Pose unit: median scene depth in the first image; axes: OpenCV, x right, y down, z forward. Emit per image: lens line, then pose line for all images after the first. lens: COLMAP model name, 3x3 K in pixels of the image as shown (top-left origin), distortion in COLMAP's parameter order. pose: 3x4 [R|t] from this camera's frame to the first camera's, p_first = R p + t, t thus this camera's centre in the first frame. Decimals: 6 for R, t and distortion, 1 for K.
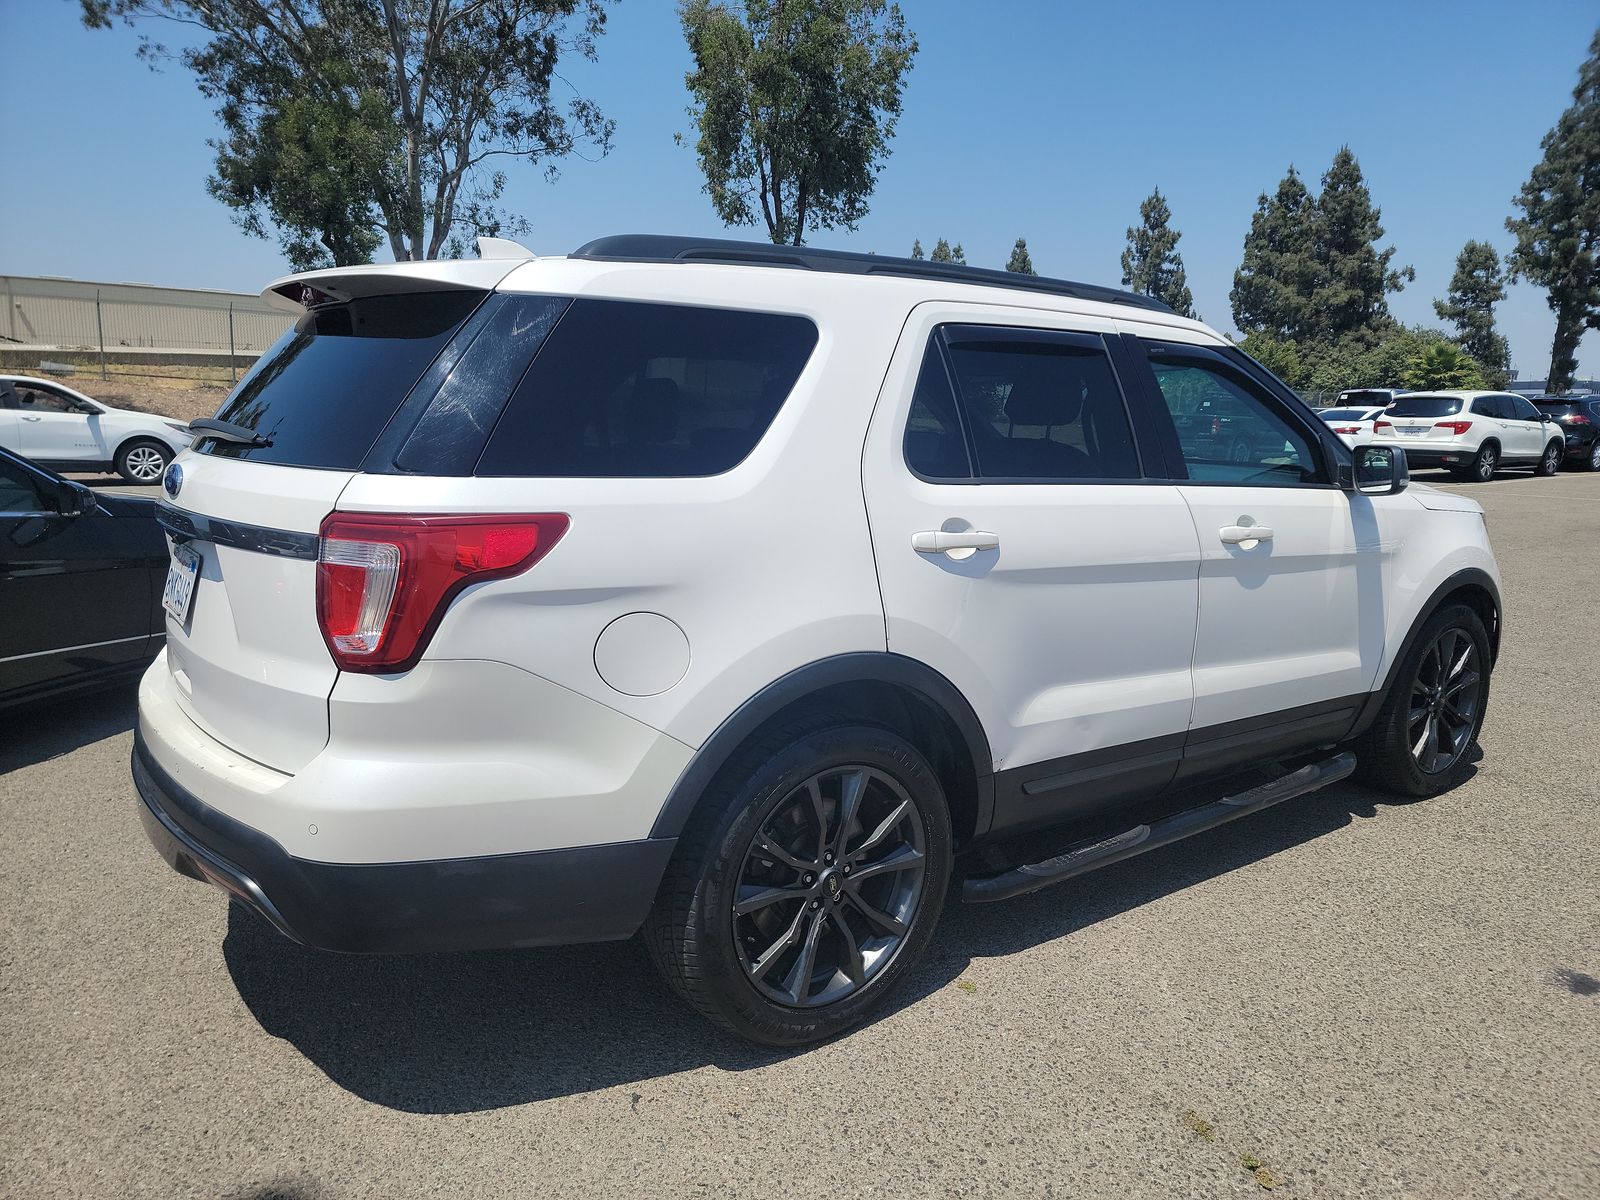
lens RADIAL K [[1140.9, 0, 790.3], [0, 1140.9, 610.2], [0, 0, 1]] dist [0.066967, -0.064333]
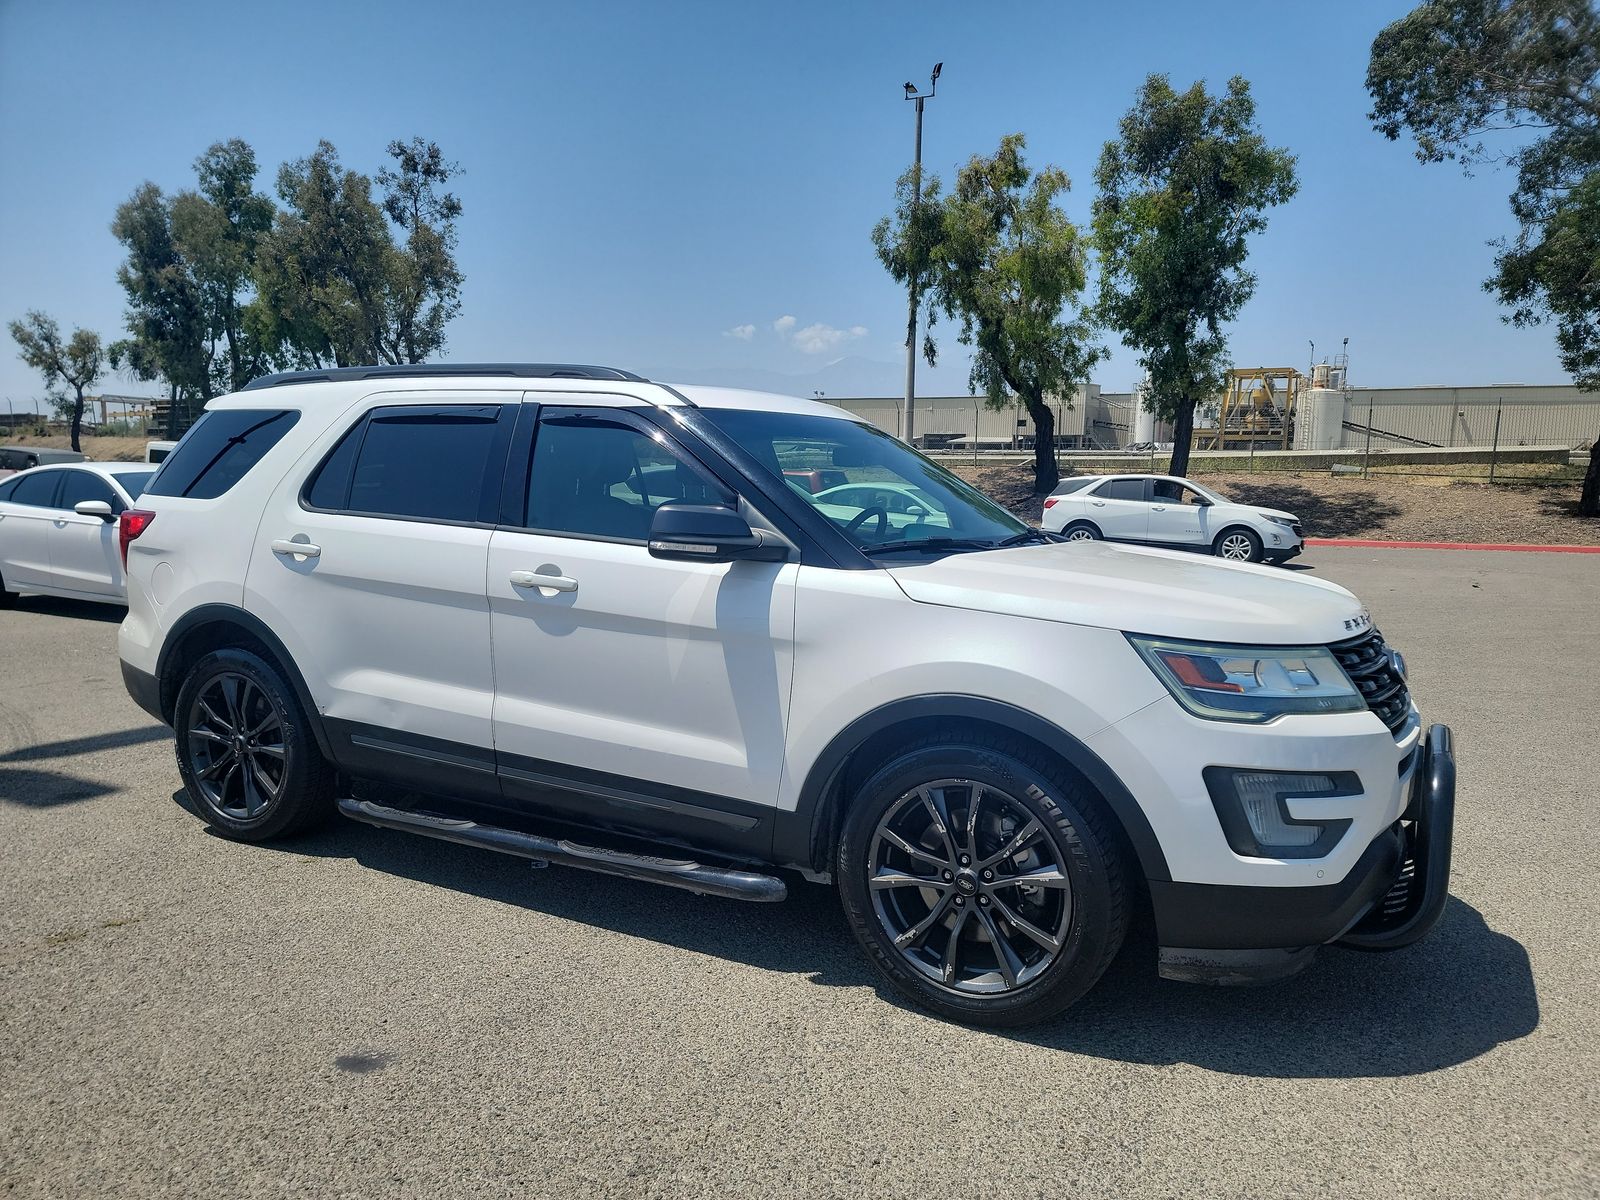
lens RADIAL K [[1140.9, 0, 813.3], [0, 1140.9, 617.3], [0, 0, 1]] dist [0.066967, -0.064333]
pose [[0.424879, 0.101110, -0.899586, 1.289263], [-0.173505, 0.984415, 0.028697, -0.094645], [0.888467, 0.143890, 0.435800, 0.676674]]
